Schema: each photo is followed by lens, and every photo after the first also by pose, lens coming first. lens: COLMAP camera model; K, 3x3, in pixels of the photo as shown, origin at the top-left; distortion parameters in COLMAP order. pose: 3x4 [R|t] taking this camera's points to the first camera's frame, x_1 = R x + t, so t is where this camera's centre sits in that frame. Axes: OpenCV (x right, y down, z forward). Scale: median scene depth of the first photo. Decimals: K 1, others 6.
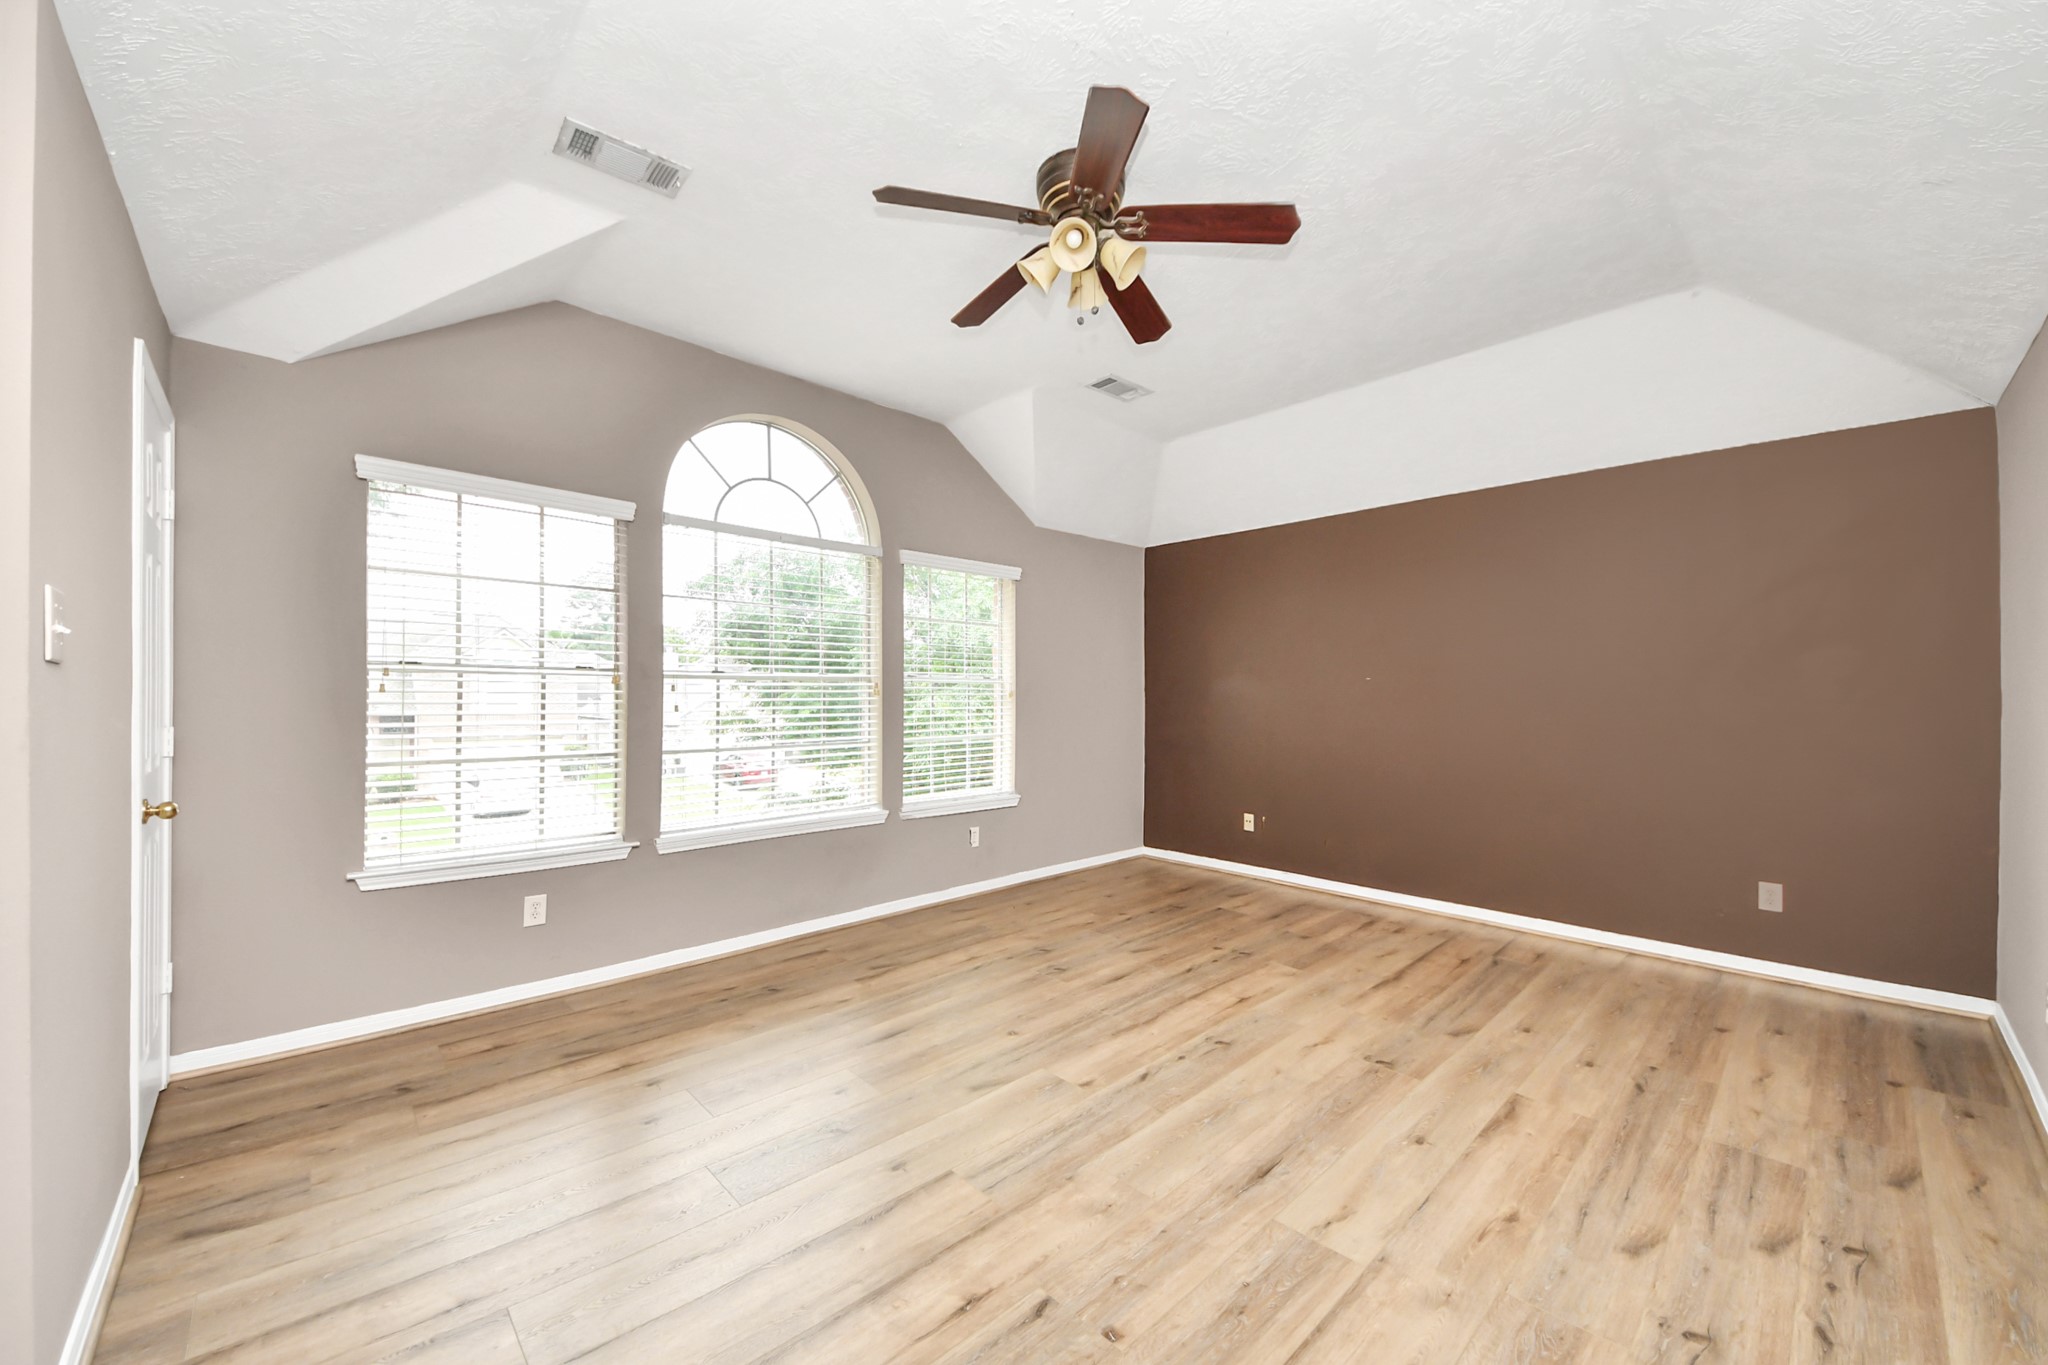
lens RADIAL K [[766.8, 0, 1026.4], [0, 766.8, 684.2], [0, 0, 1]] dist [0.025366, -0.002849]
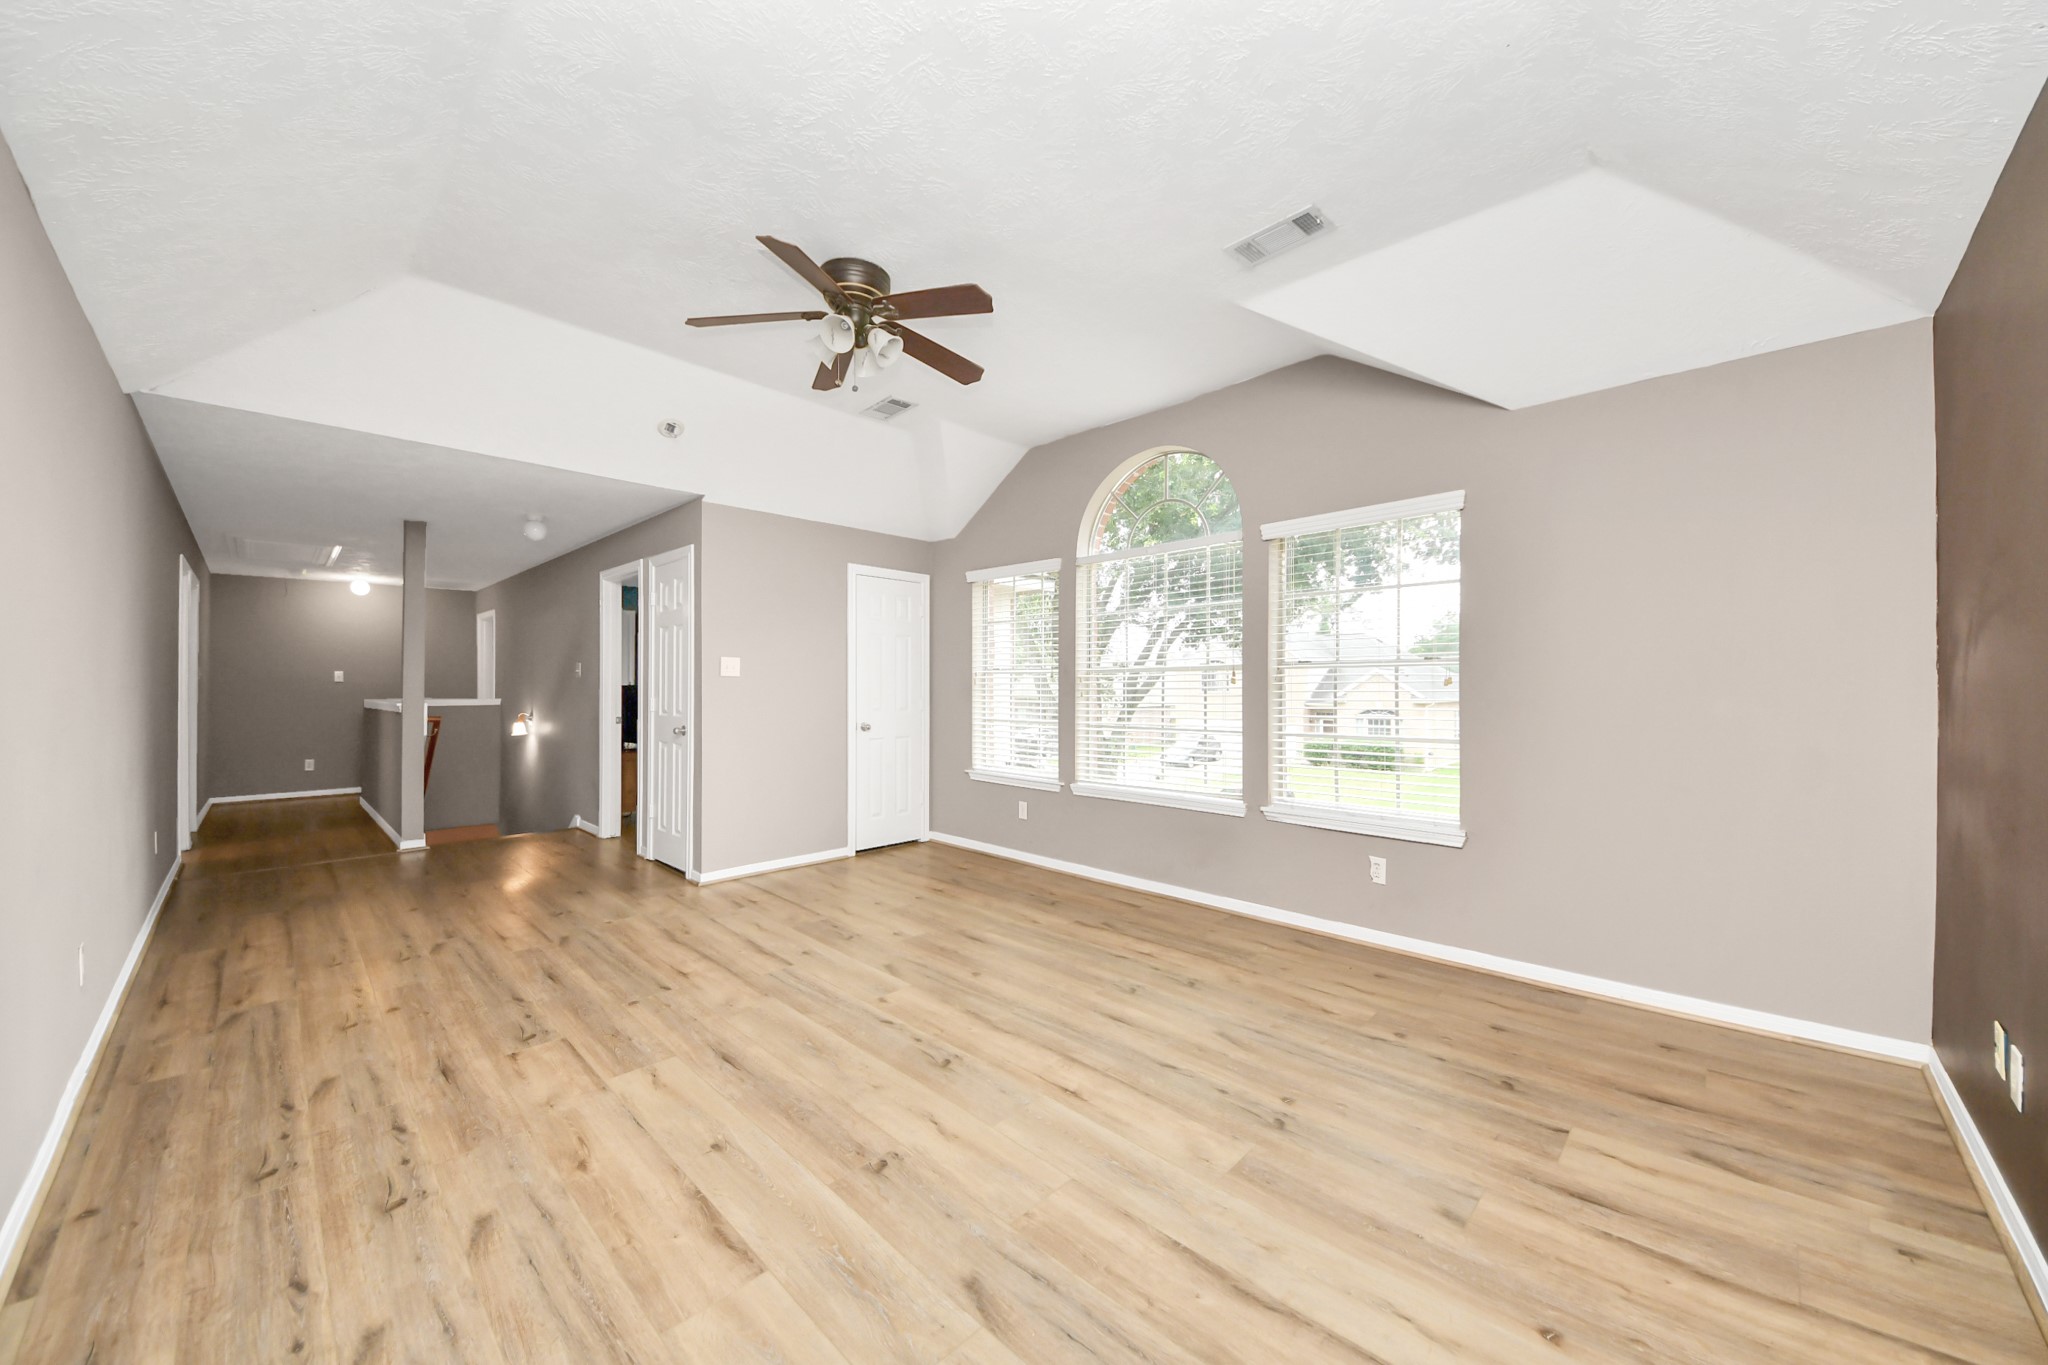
lens RADIAL K [[752.1, 0, 1026.4], [0, 752.1, 683.0], [0, 0, 1]] dist [-0.001300, -0.000322]
pose [[0.041542, -0.013590, -0.999044, 1.044638], [0.000414, 0.999908, -0.013585, 0.037716], [0.999137, 0.000150, 0.041543, 0.981190]]
